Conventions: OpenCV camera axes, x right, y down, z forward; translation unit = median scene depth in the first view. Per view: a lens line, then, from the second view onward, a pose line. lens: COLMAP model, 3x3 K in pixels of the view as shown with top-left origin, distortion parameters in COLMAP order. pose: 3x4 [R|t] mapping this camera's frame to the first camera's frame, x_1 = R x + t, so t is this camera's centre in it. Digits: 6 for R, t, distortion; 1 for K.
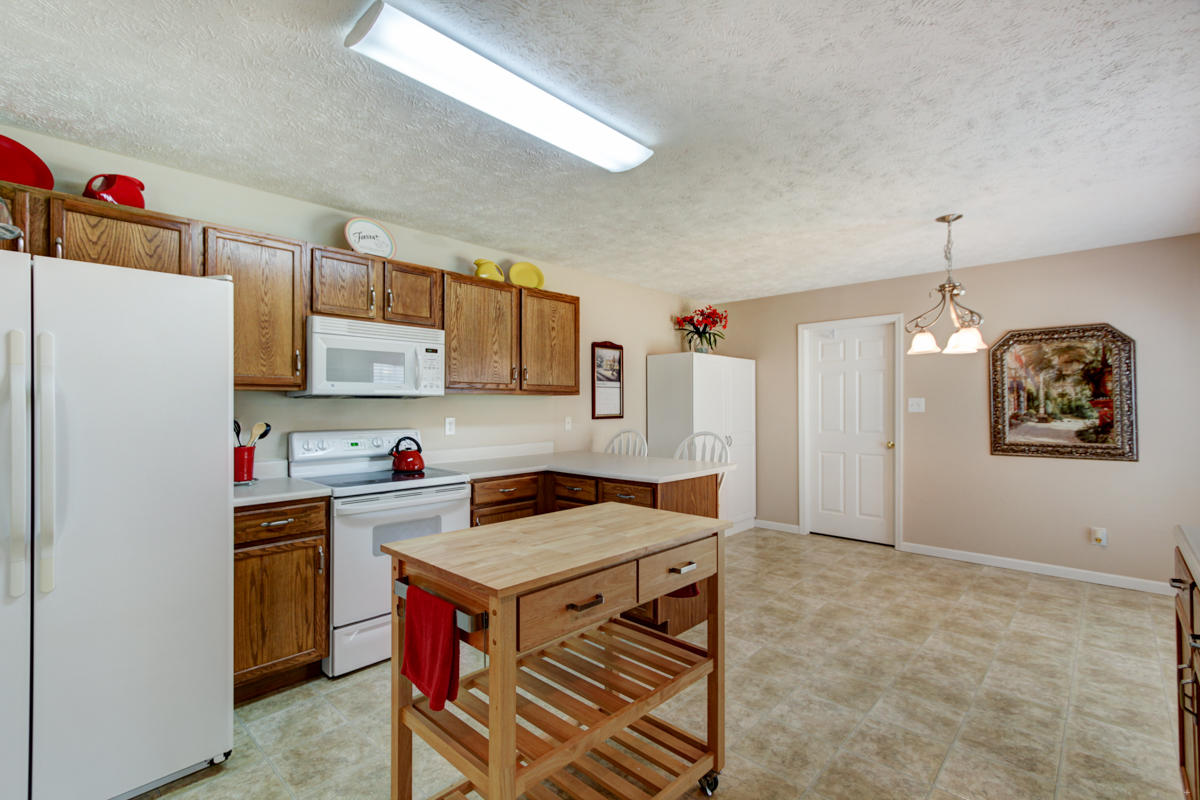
lens RADIAL K [[542.7, 0, 592.8], [0, 542.7, 401.5], [0, 0, 1]] dist [0.001298, 0.000046]
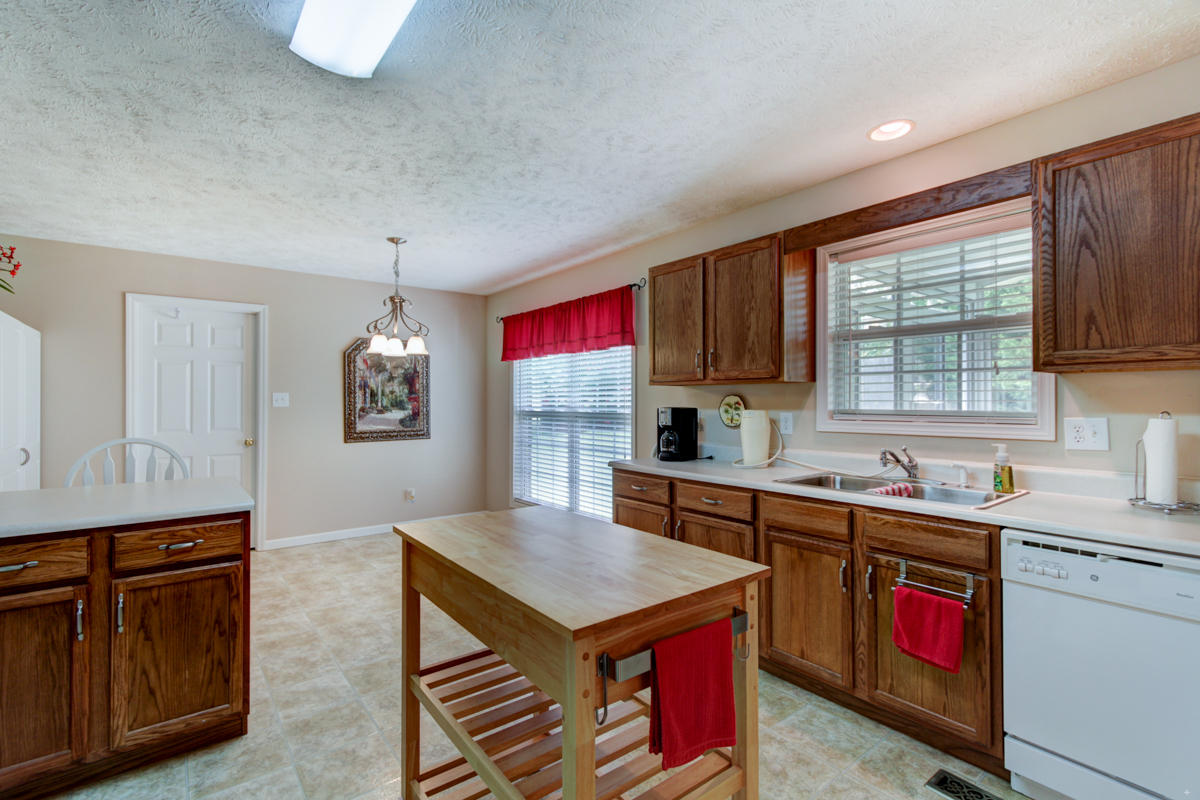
lens RADIAL K [[542.7, 0, 592.7], [0, 542.7, 399.0], [0, 0, 1]] dist [0.001298, 0.000046]
pose [[0.148146, 0.003852, 0.988958, -0.354045], [-0.006205, 0.999976, -0.002965, 0.004936], [-0.988946, -0.005697, 0.148167, 0.325711]]
